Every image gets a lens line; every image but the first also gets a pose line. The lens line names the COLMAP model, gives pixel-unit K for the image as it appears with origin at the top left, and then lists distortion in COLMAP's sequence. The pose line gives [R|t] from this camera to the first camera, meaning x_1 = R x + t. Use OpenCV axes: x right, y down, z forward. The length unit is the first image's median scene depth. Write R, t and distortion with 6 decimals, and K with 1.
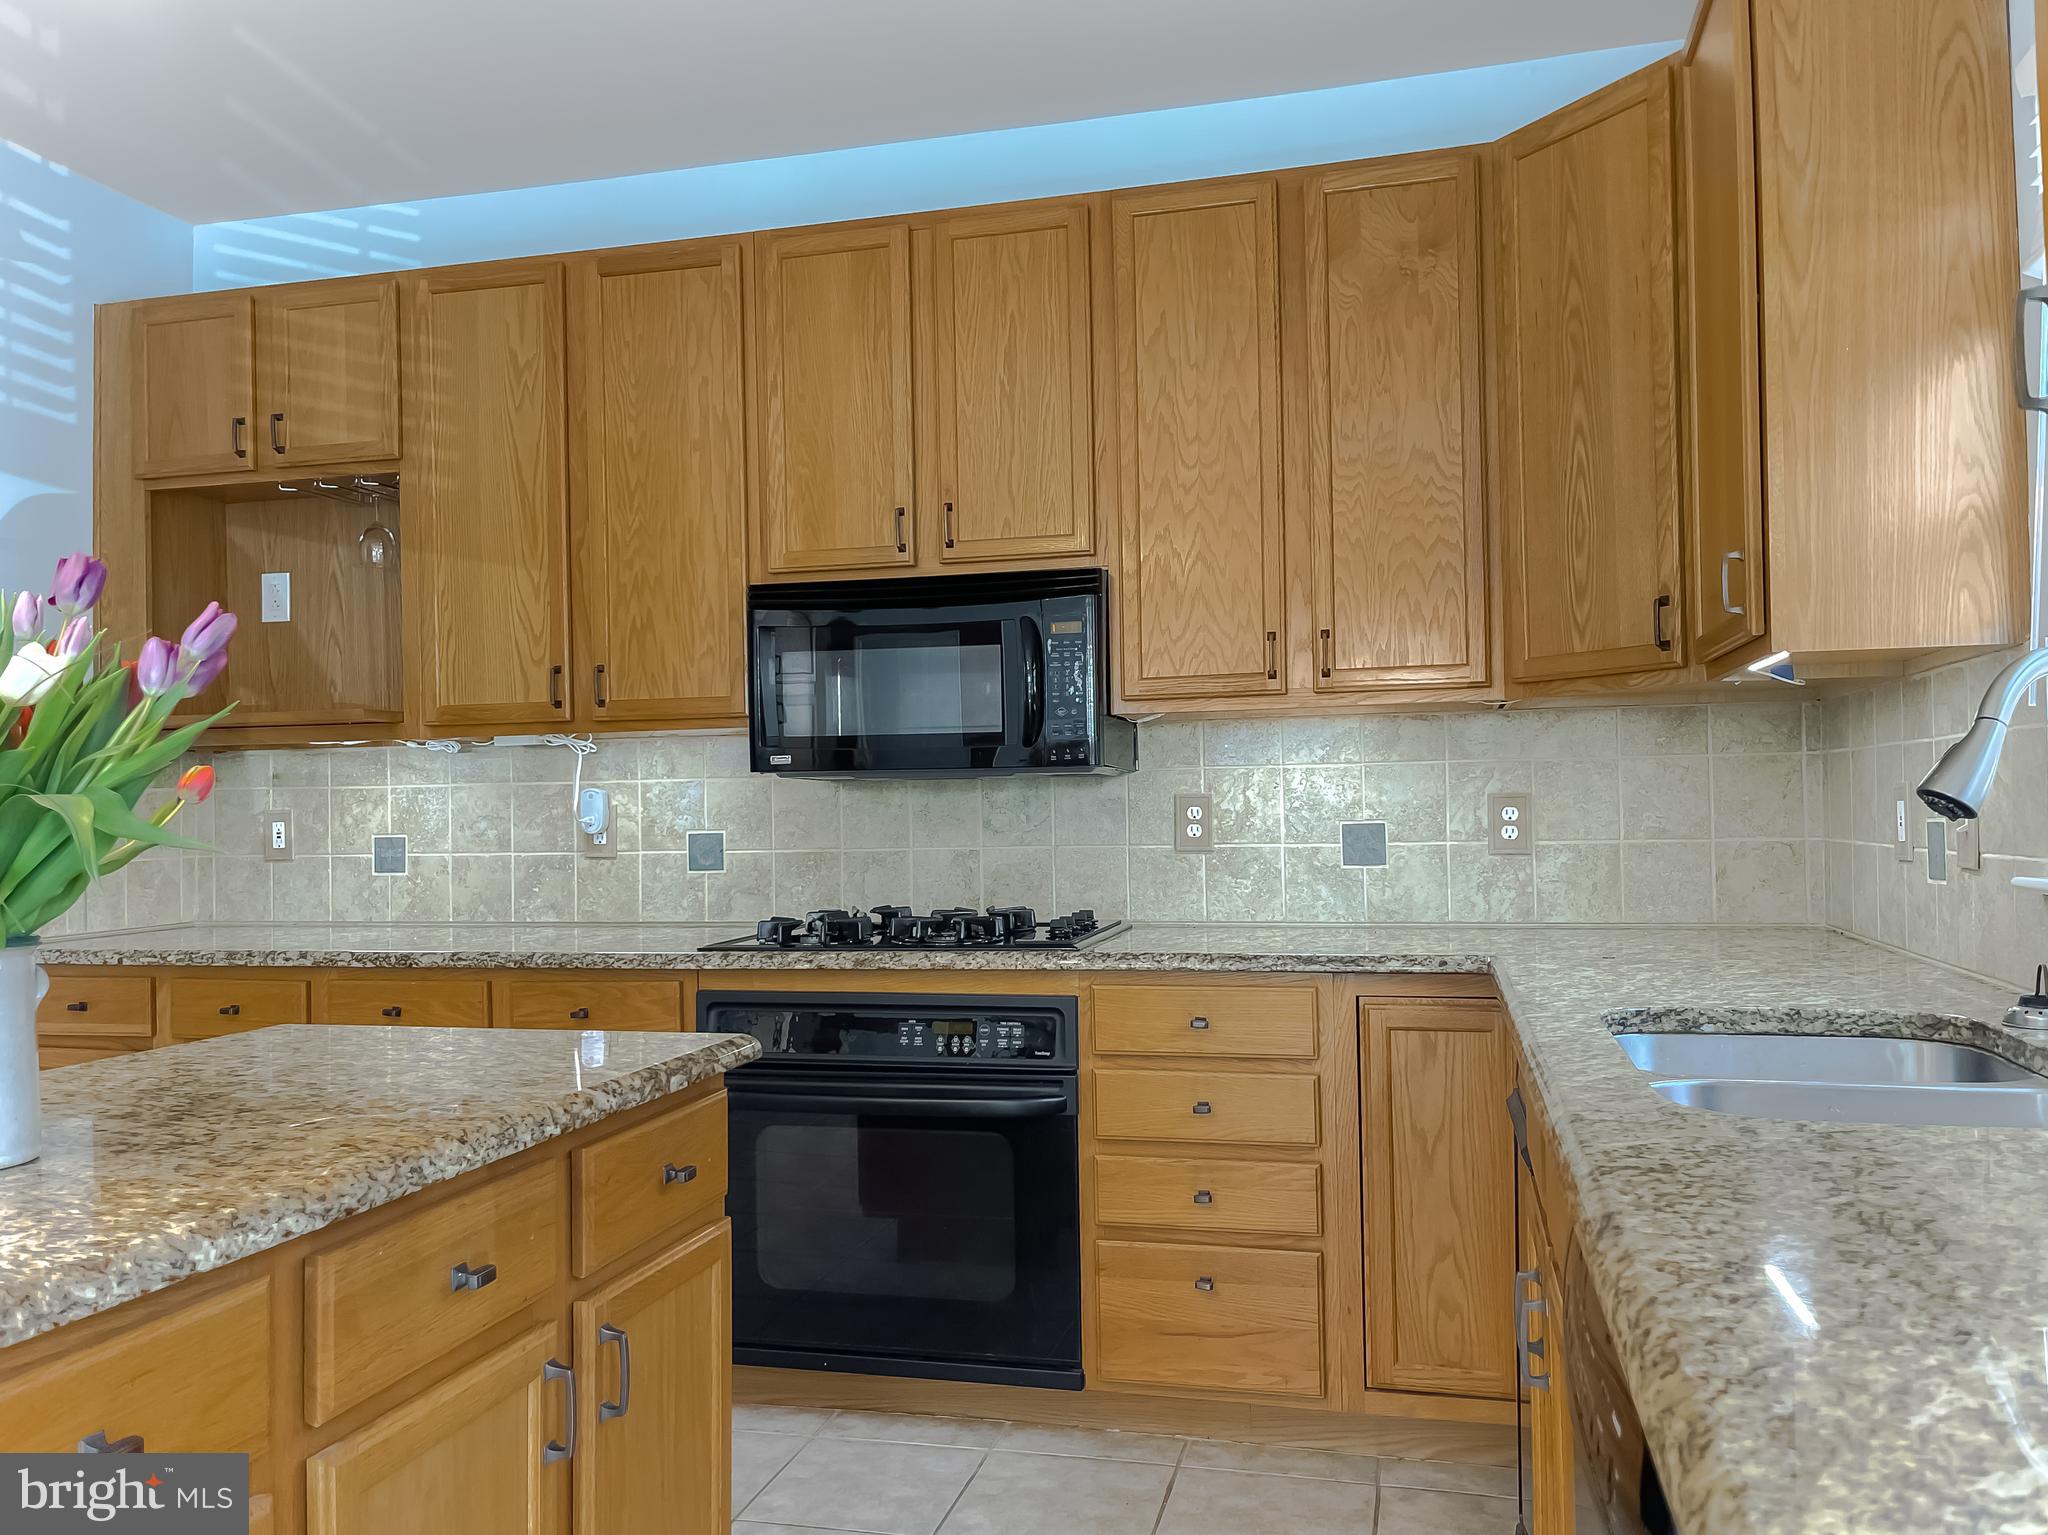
lens RADIAL K [[1567.5, 0, 1035.4], [0, 1567.5, 774.6], [0, 0, 1]] dist [0.061725, -0.085224]
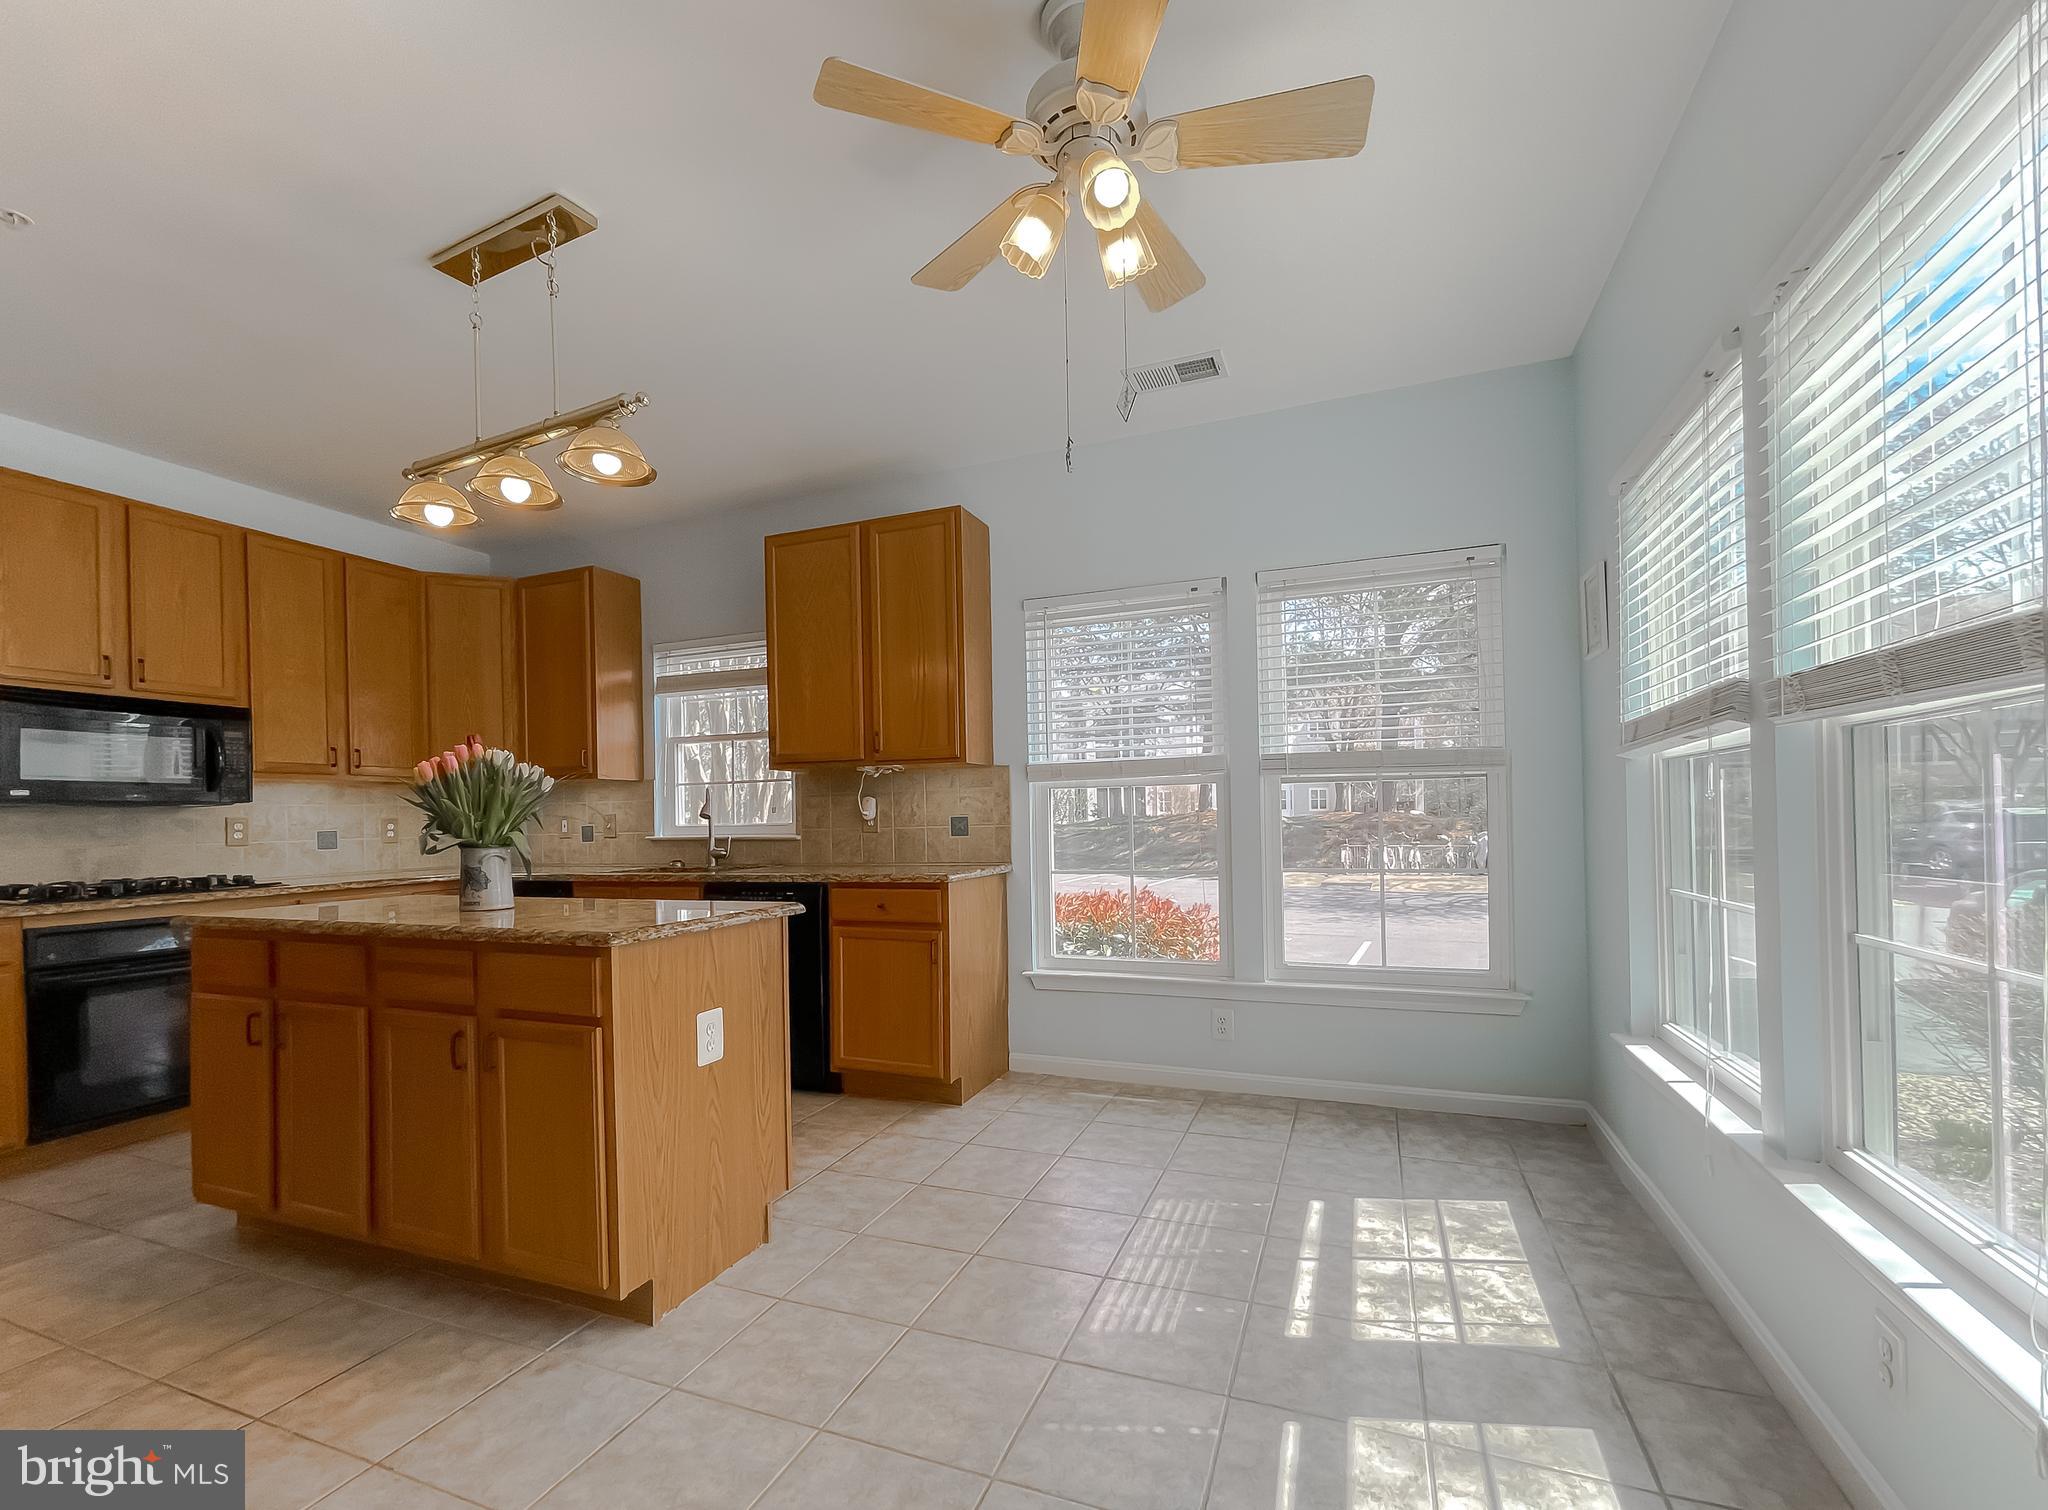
lens RADIAL K [[874.4, 0, 1025.8], [0, 874.4, 818.0], [0, 0, 1]] dist [-0.001337, -0.000060]
pose [[0.115292, 0.012055, 0.993258, -0.958502], [-0.002613, 0.999927, -0.011832, 0.025011], [-0.993328, -0.001231, 0.115315, -0.160103]]
